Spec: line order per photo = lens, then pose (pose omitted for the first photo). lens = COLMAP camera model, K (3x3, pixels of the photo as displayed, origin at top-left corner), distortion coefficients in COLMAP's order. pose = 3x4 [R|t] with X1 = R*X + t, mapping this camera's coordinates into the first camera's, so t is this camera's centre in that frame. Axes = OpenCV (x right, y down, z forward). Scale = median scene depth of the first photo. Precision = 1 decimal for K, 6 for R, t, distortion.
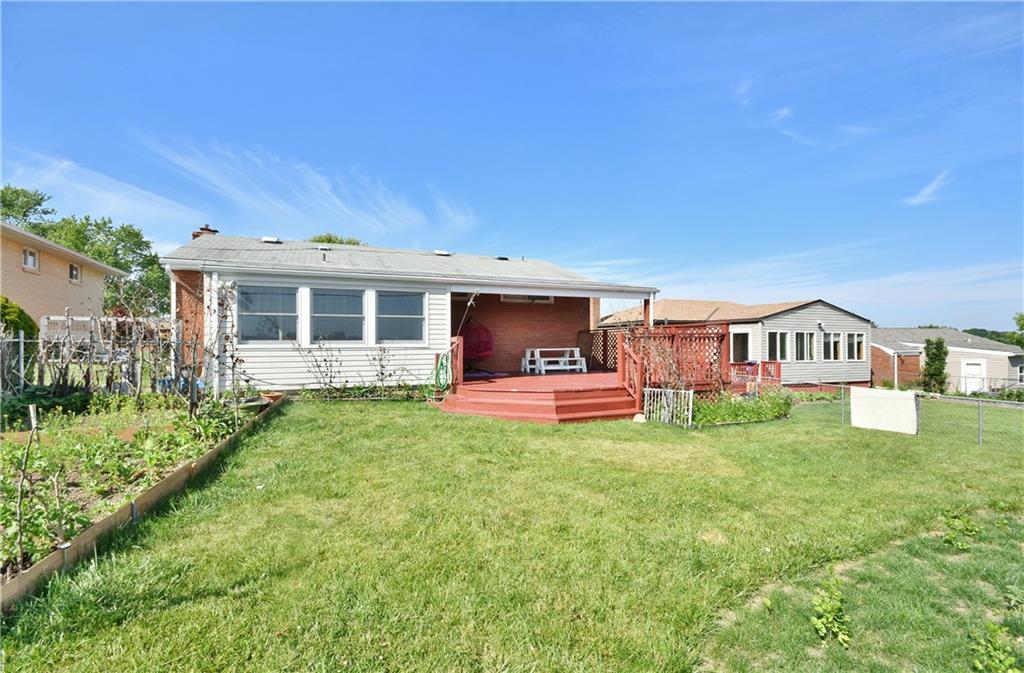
lens RADIAL K [[458.3, 0, 512.0], [0, 458.3, 336.5], [0, 0, 1]] dist [0.001881, -0.005485]
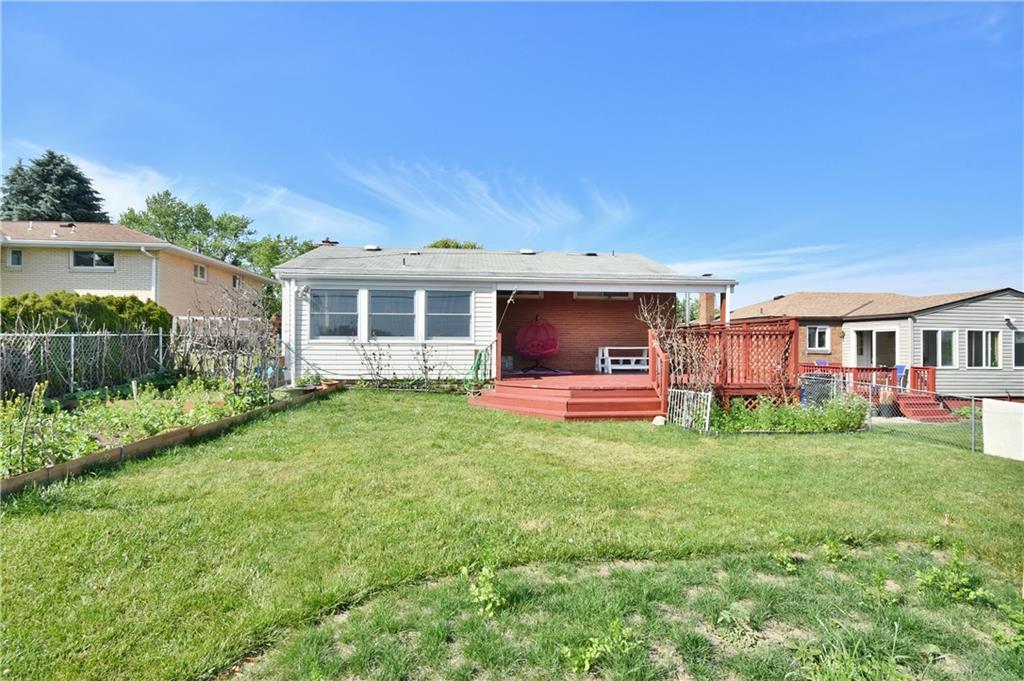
lens RADIAL K [[473.7, 0, 512.0], [0, 473.7, 340.5], [0, 0, 1]] dist [-0.001733, 0.000024]
pose [[0.954362, 0.006224, -0.298586, 0.224247], [-0.003786, 0.999955, 0.008744, 0.006465], [0.298627, -0.007215, 0.954343, -0.005198]]
